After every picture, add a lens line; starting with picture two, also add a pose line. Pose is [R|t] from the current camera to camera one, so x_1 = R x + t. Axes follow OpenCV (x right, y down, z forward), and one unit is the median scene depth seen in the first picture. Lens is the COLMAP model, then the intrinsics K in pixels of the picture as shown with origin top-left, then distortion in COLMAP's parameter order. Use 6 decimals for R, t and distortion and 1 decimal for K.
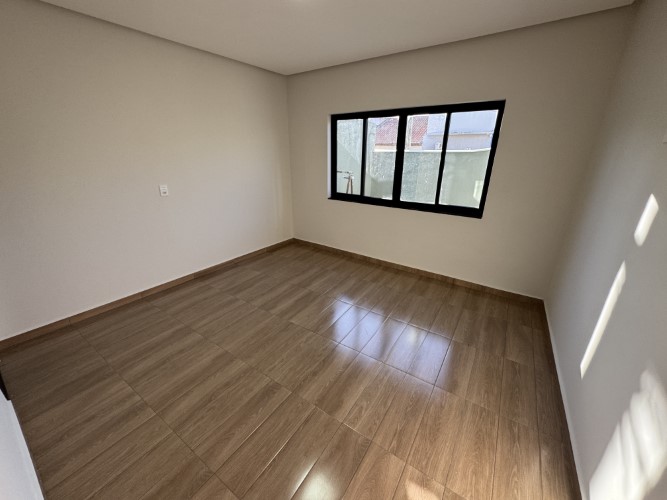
lens RADIAL K [[268.1, 0, 333.5], [0, 268.1, 250.0], [0, 0, 1]] dist [-0.003346, 0.000320]
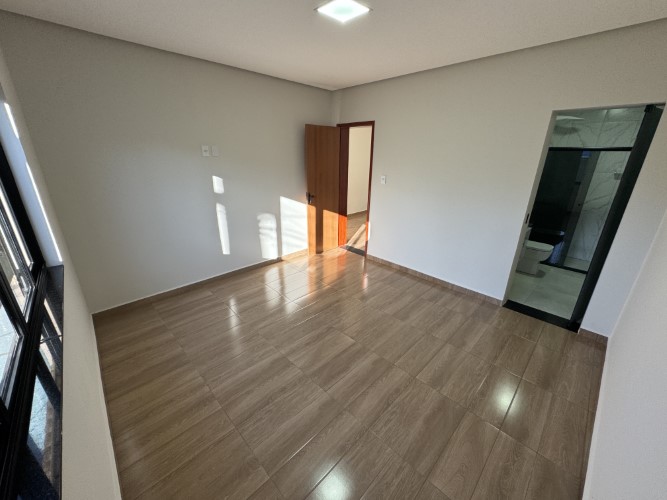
lens RADIAL K [[268.1, 0, 333.5], [0, 268.1, 250.0], [0, 0, 1]] dist [-0.003346, 0.000320]
pose [[-0.980406, -0.085381, 0.177523, -0.219254], [0.050143, 0.763334, 0.644055, -0.576628], [-0.190500, 0.640337, -0.744096, 1.436915]]
